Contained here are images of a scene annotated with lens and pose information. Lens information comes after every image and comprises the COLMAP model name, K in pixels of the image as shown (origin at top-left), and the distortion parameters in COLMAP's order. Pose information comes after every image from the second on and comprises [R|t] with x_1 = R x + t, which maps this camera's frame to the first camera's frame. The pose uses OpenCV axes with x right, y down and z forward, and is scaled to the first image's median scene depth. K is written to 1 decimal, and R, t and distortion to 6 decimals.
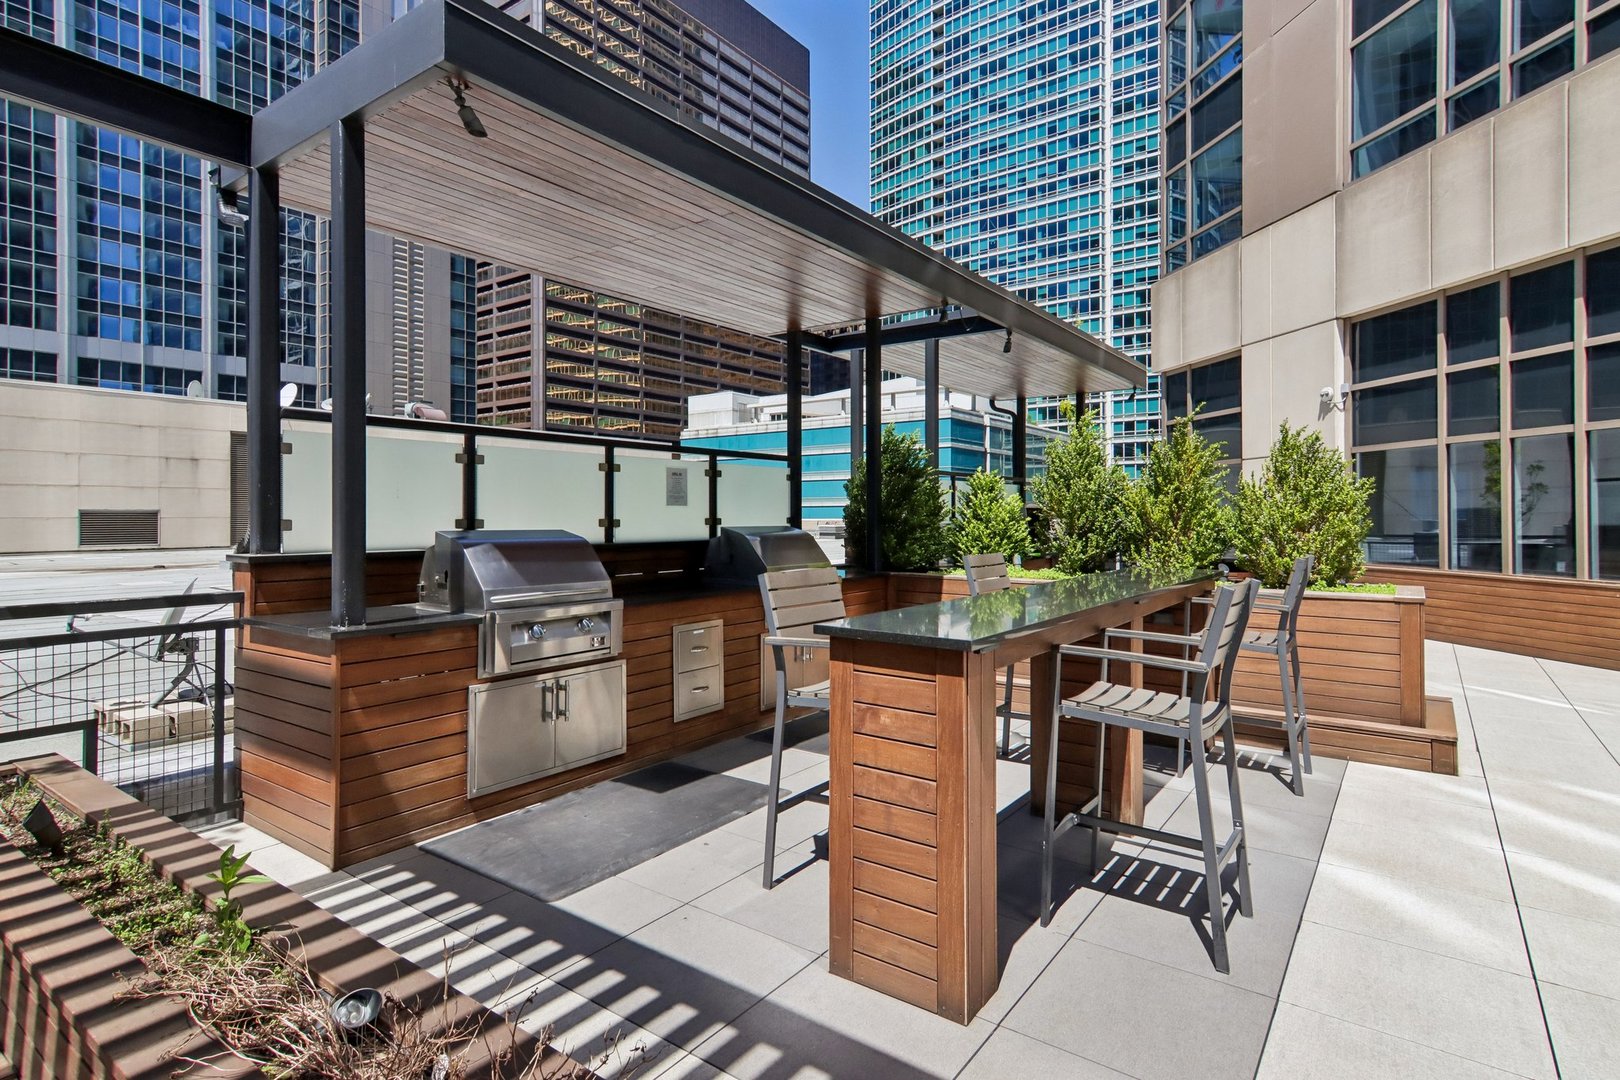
lens RADIAL K [[825.9, 0, 807.5], [0, 825.9, 525.4], [0, 0, 1]] dist [-0.007263, -0.001380]
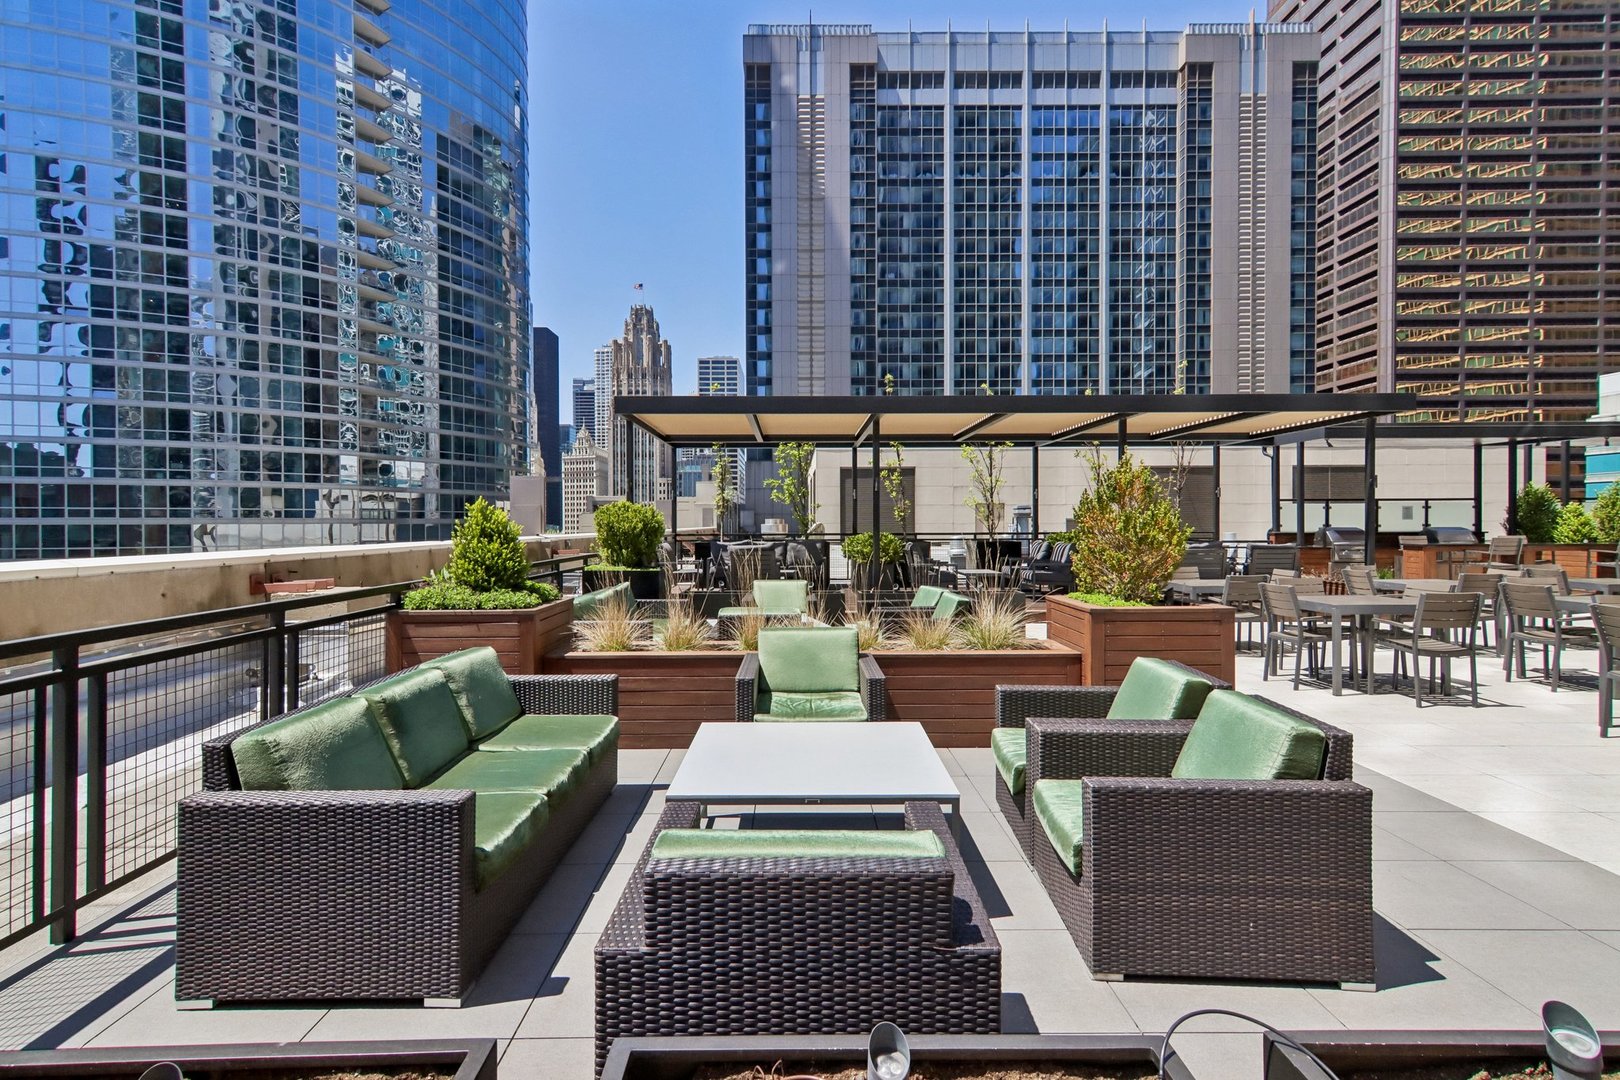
lens RADIAL K [[825.9, 0, 786.3], [0, 825.9, 538.9], [0, 0, 1]] dist [-0.007263, -0.001380]
pose [[0.583478, 0.016567, -0.811960, 0.041348], [-0.009916, 0.999863, 0.013276, 0.001152], [0.812068, 0.000305, 0.583562, -0.109937]]
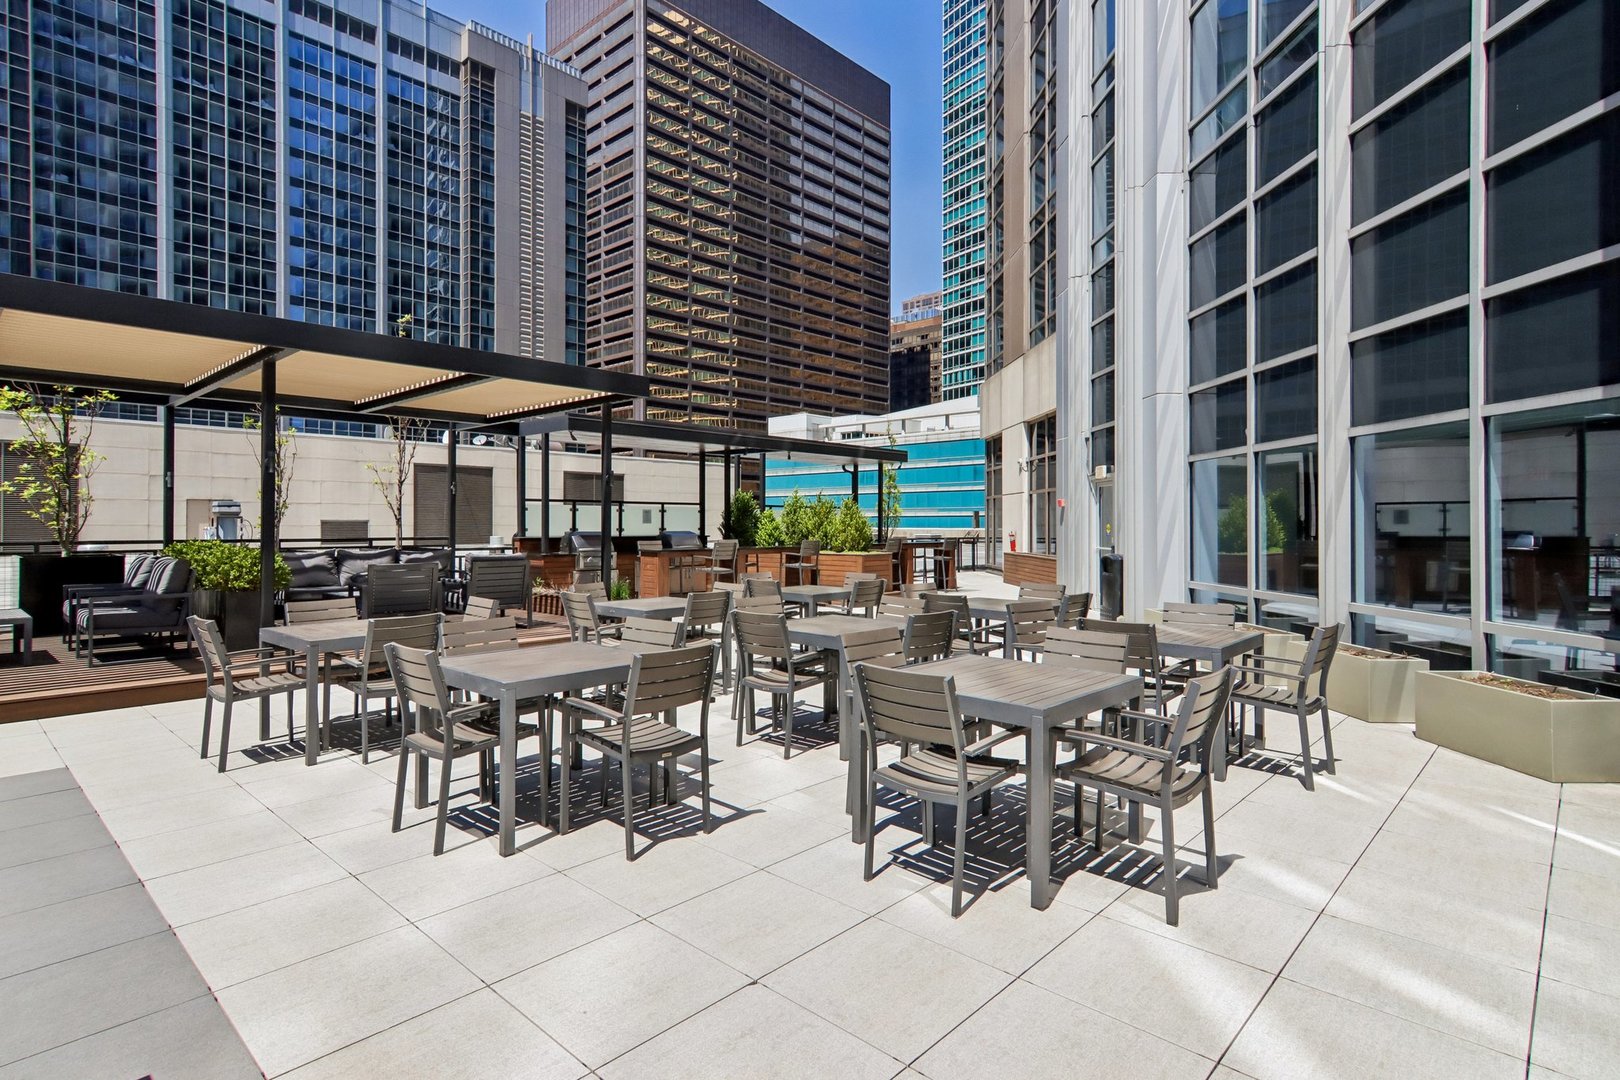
lens RADIAL K [[825.9, 0, 794.0], [0, 825.9, 530.3], [0, 0, 1]] dist [-0.007263, -0.001380]
pose [[0.990850, 0.005732, -0.134842, 0.033151], [-0.006408, 0.999969, -0.004579, 0.000362], [0.134812, 0.005402, 0.990856, -0.078552]]
